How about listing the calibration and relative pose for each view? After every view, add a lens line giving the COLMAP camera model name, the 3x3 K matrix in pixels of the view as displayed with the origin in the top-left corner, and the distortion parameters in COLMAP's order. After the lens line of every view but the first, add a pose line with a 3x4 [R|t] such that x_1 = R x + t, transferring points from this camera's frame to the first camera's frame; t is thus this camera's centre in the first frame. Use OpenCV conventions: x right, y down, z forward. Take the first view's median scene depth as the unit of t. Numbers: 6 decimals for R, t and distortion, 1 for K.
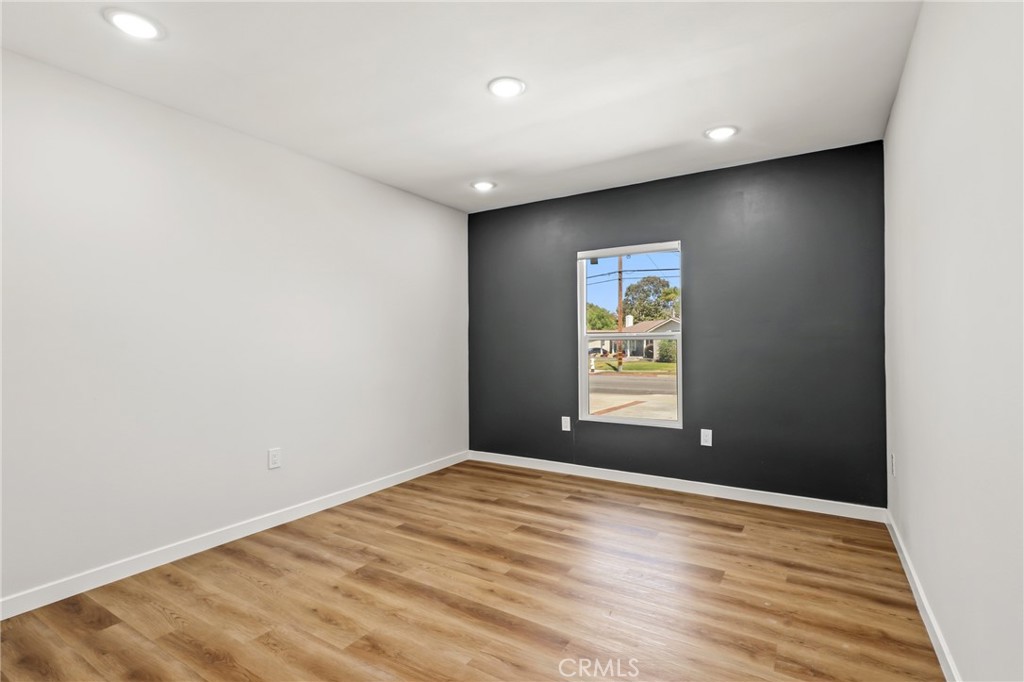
lens RADIAL K [[487.1, 0, 512.0], [0, 487.1, 341.0], [0, 0, 1]] dist [-0.001461, -0.000244]
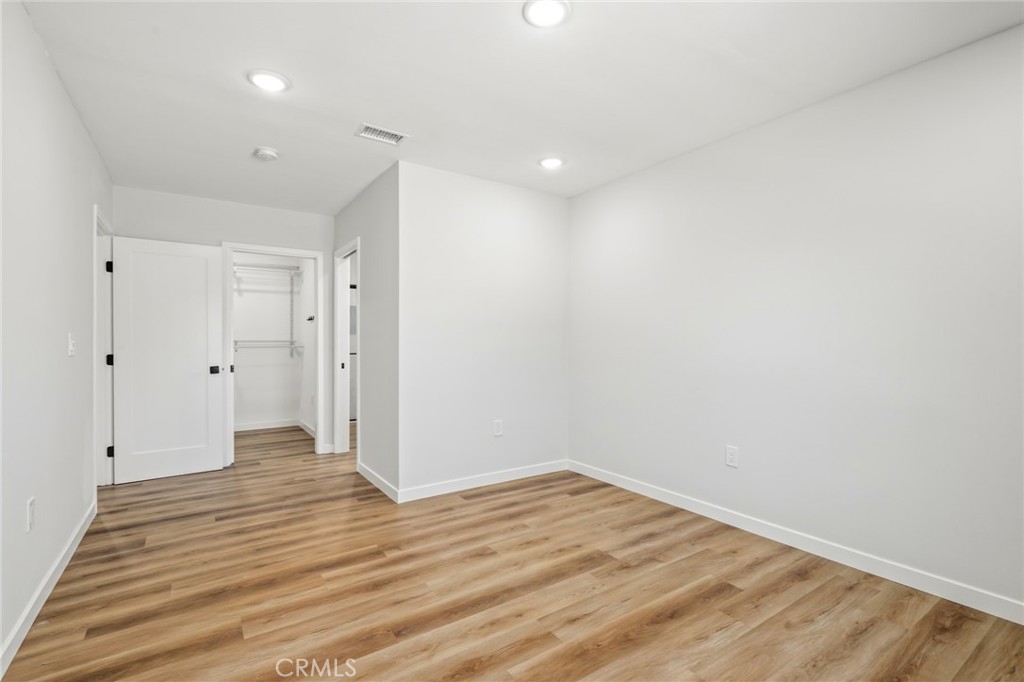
lens RADIAL K [[464.2, 0, 516.2], [0, 464.2, 342.3], [0, 0, 1]] dist [-0.001707, -0.000052]
pose [[-0.393113, 0.009604, -0.919440, 0.655471], [0.004390, 0.999954, 0.008568, 0.002482], [0.919480, -0.000669, -0.393137, 1.177803]]
